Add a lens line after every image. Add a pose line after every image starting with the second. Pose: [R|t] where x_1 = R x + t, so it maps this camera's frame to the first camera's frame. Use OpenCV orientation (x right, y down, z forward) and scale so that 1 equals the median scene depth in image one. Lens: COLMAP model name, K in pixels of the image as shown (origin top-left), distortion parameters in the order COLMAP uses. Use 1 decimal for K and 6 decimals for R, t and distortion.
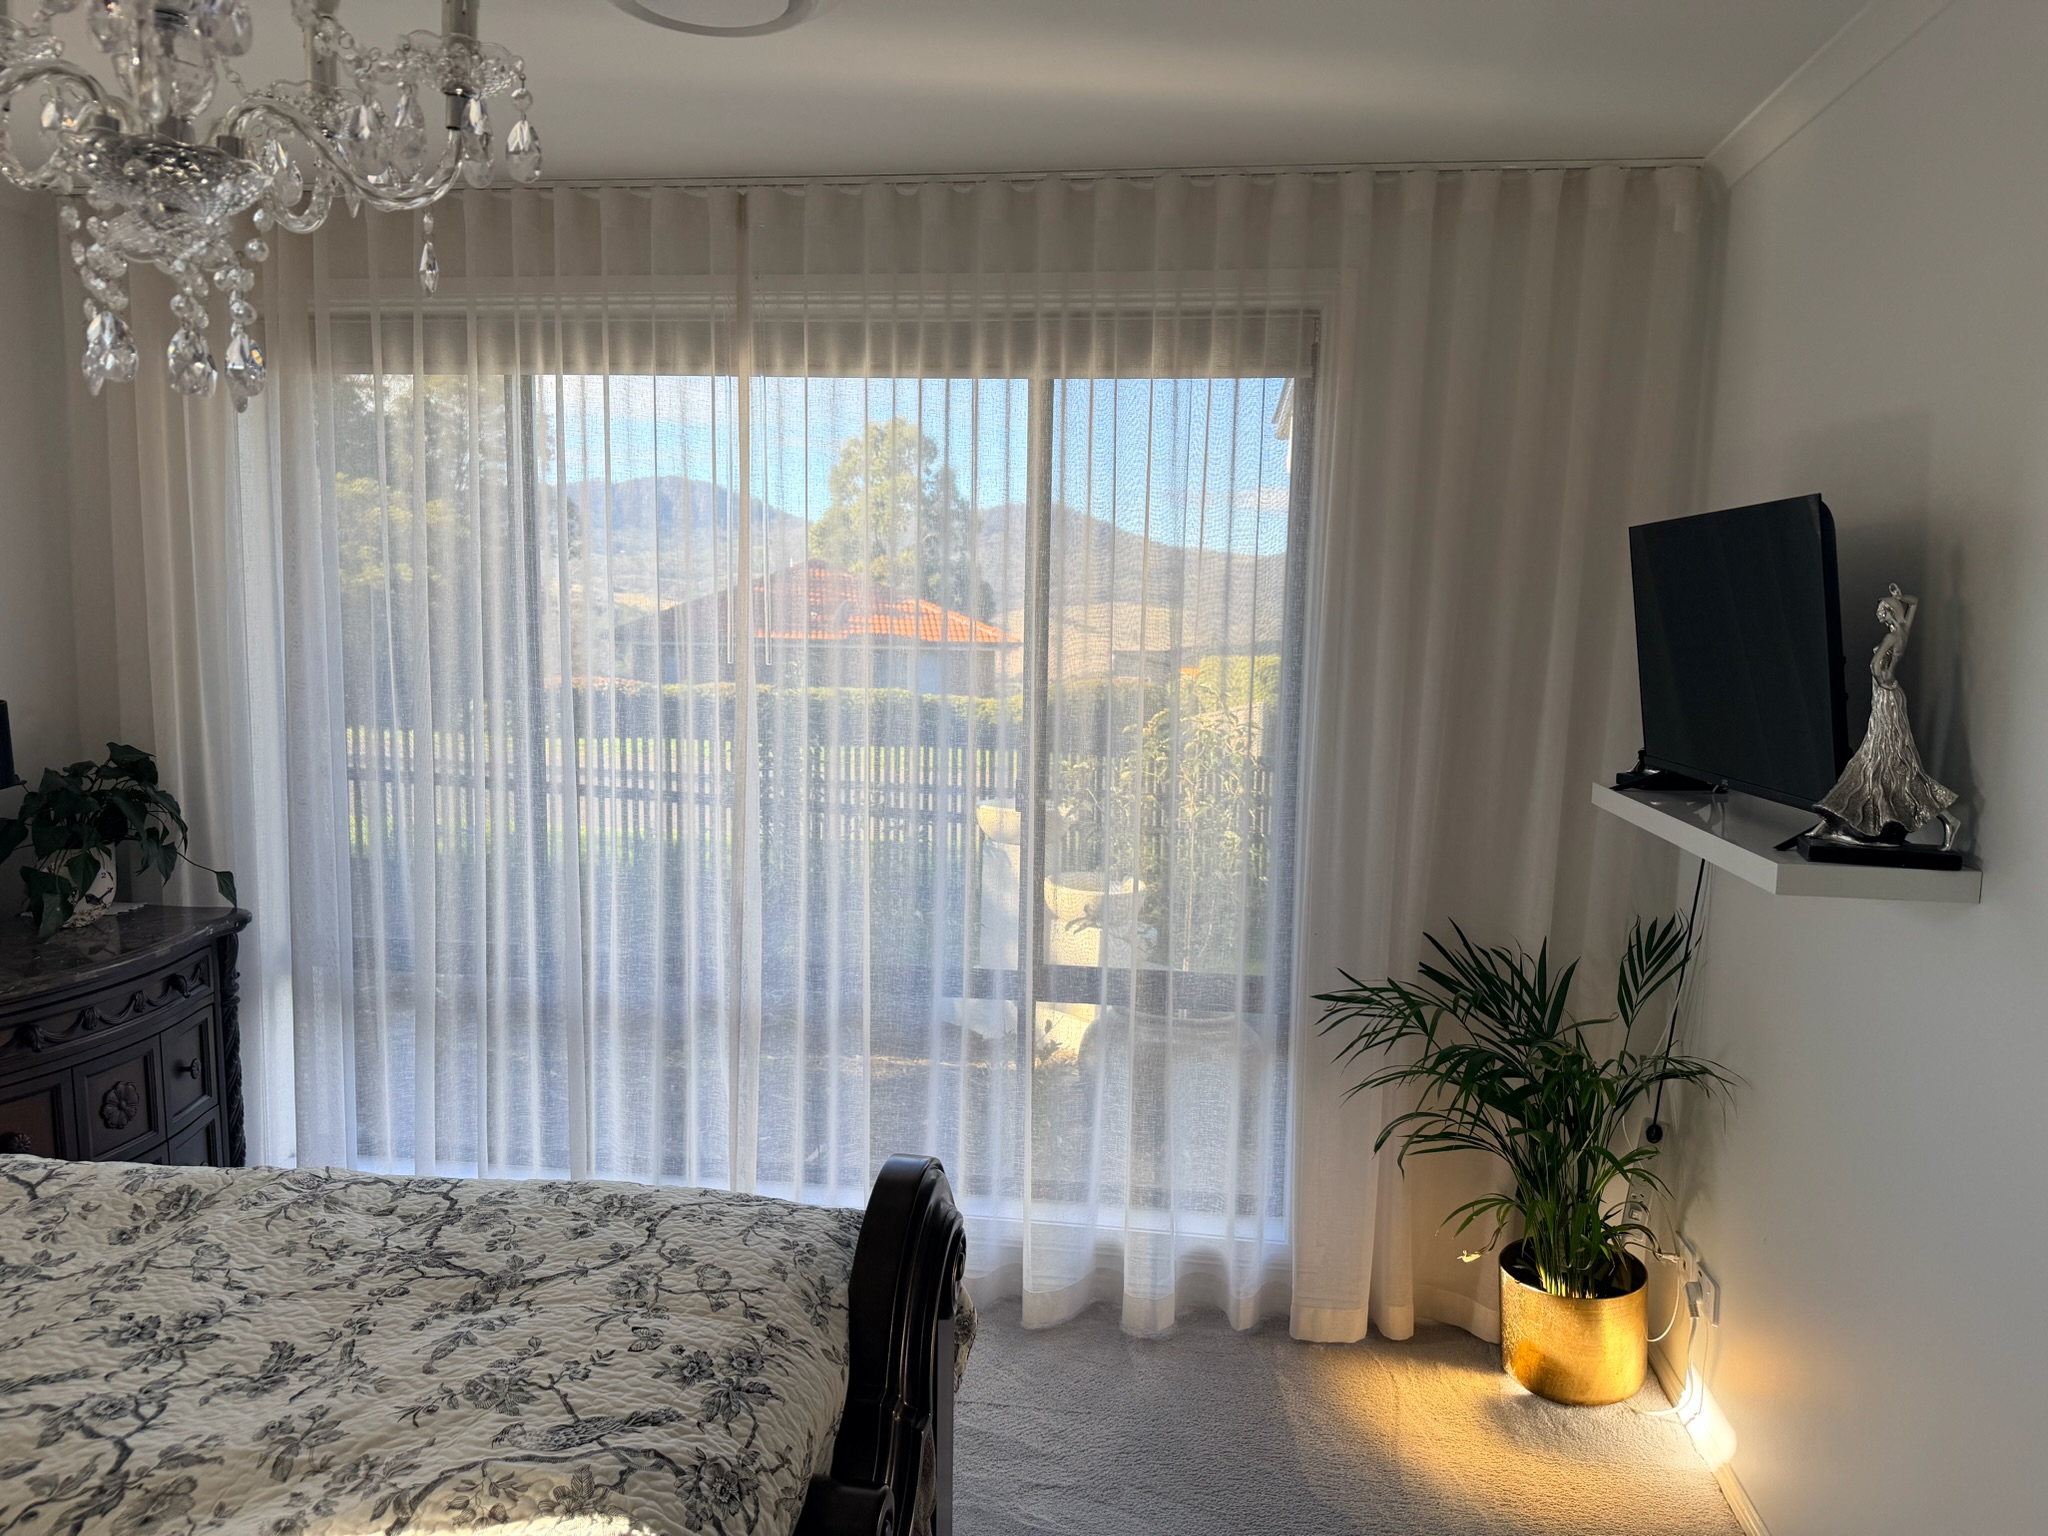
lens RADIAL K [[1437.8, 0, 1022.0], [0, 1437.8, 764.3], [0, 0, 1]] dist [0.033581, -0.024688]
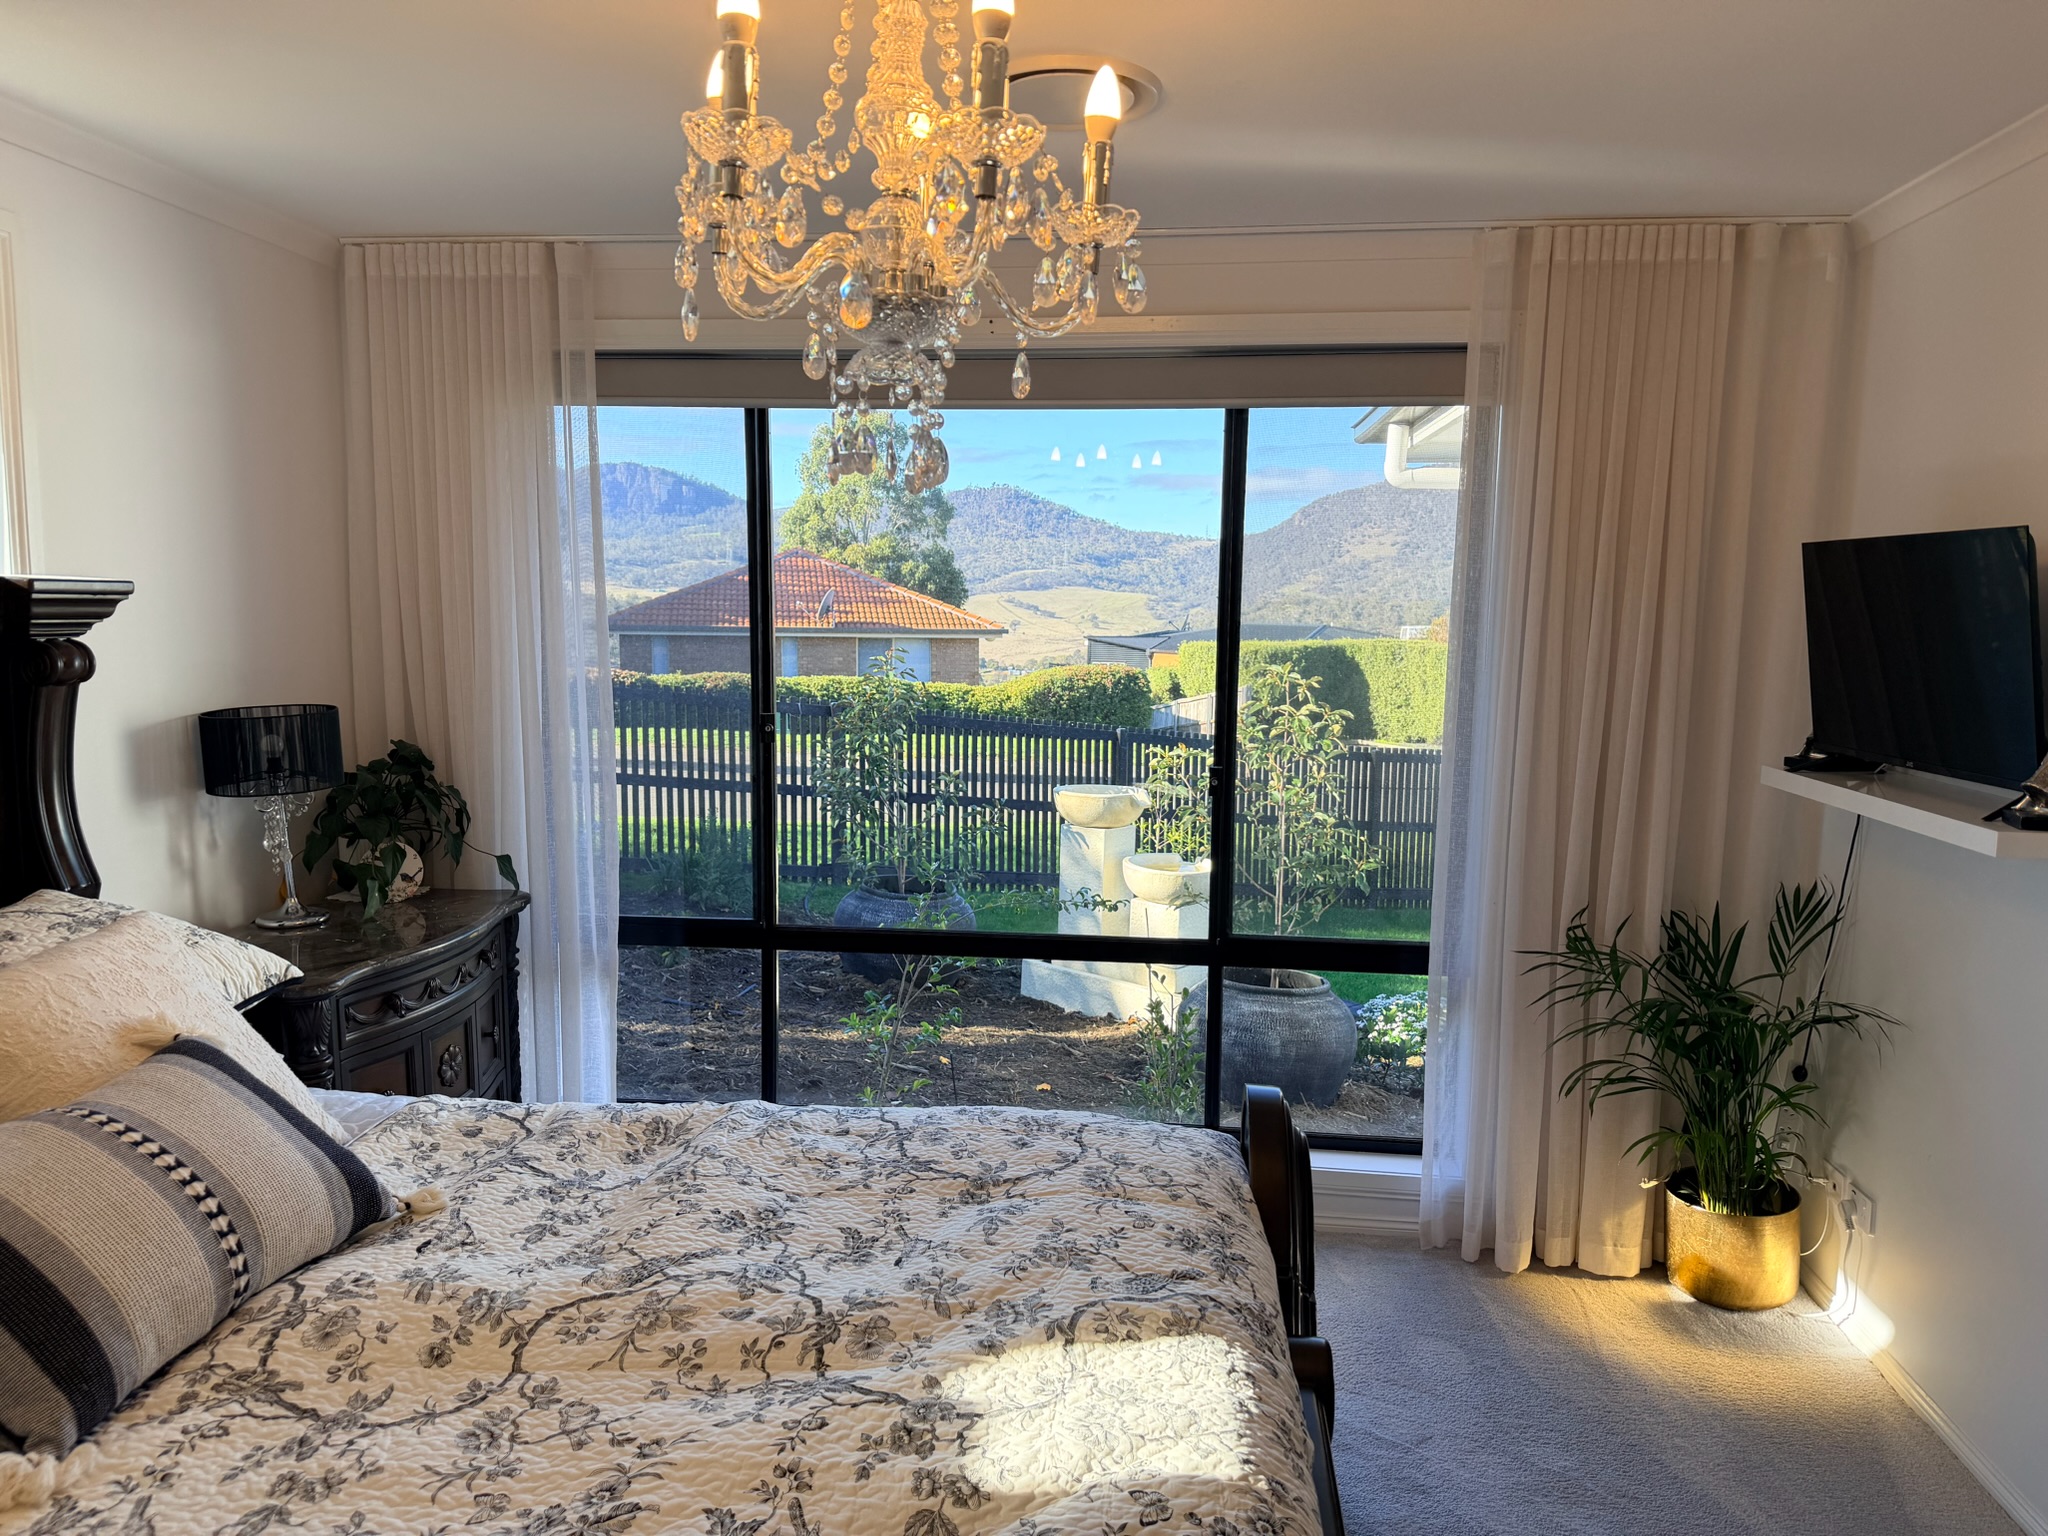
lens RADIAL K [[1430.3, 0, 1024.0], [0, 1430.3, 768.0], [0, 0, 1]] dist [0.148736, -0.184659]
pose [[0.999202, -0.008047, 0.039132, -0.233475], [0.007527, 0.999882, 0.013426, -0.005442], [-0.039235, -0.013121, 0.999144, -0.137417]]
